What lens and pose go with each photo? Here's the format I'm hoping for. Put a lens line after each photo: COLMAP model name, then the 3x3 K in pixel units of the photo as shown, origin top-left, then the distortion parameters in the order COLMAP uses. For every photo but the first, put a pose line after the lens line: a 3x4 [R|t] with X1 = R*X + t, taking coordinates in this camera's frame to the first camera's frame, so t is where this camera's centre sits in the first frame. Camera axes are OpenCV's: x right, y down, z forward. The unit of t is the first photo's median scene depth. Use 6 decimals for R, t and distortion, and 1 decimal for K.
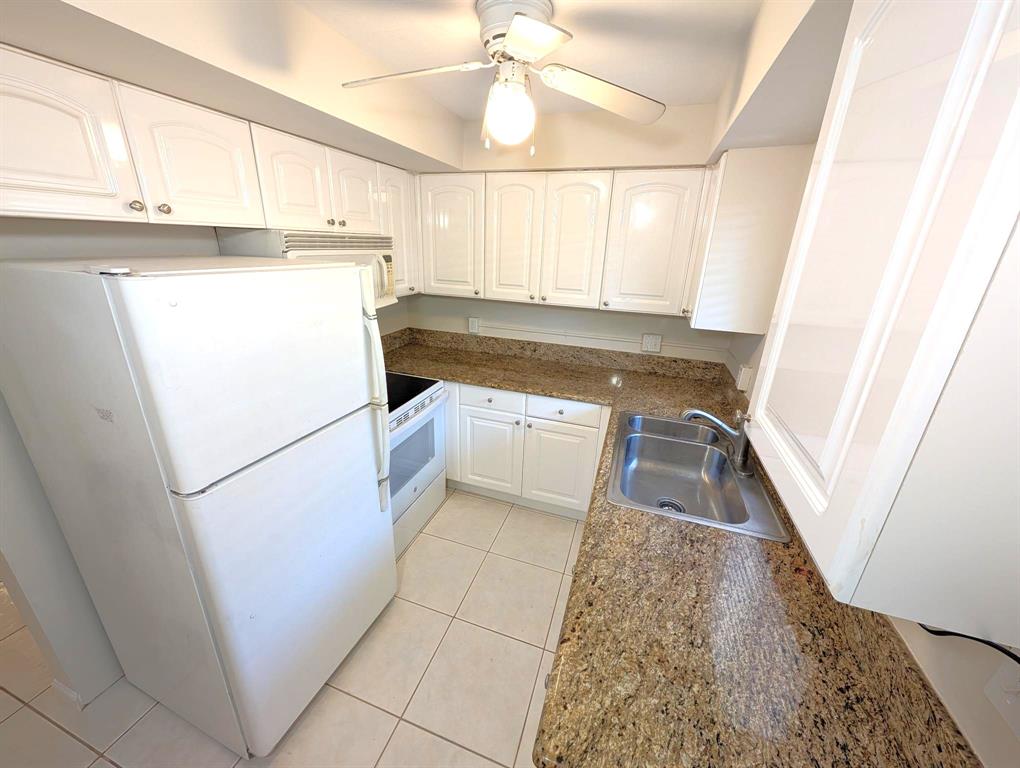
lens RADIAL K [[387.2, 0, 508.2], [0, 387.2, 382.0], [0, 0, 1]] dist [-0.002785, -0.000272]
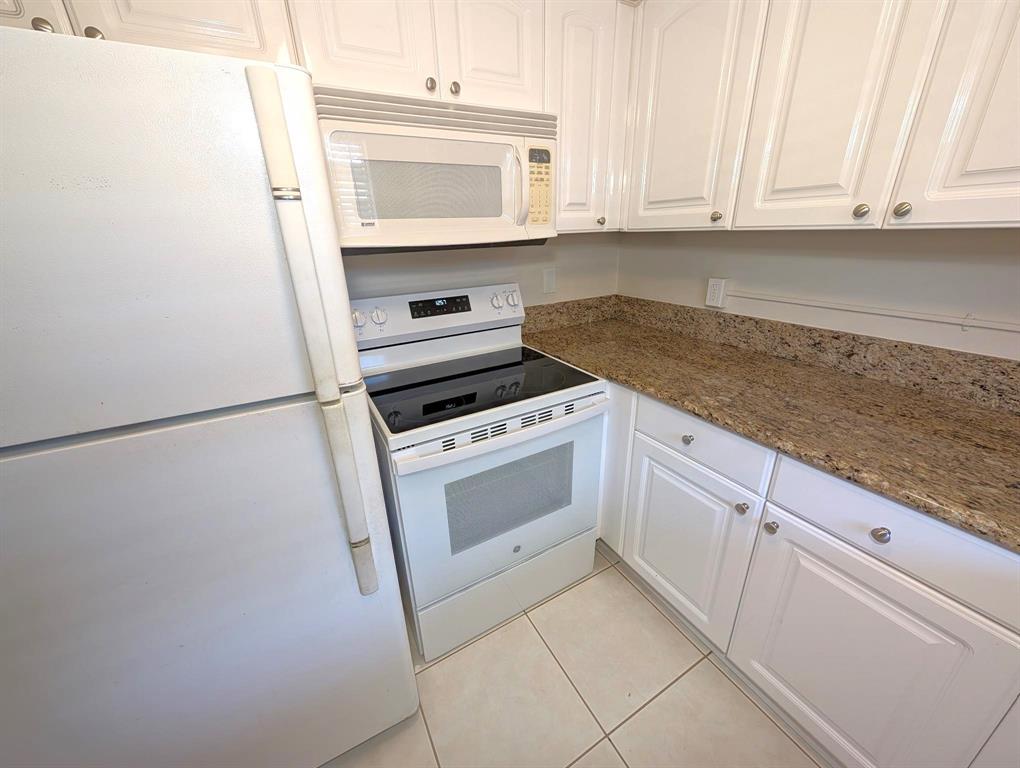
lens RADIAL K [[387.2, 0, 505.0], [0, 387.2, 382.0], [0, 0, 1]] dist [-0.002785, -0.000272]
pose [[0.741298, 0.191949, -0.643143, 0.077910], [-0.174314, 0.980412, 0.091691, -0.026290], [0.648145, 0.044138, 0.760237, 0.484292]]
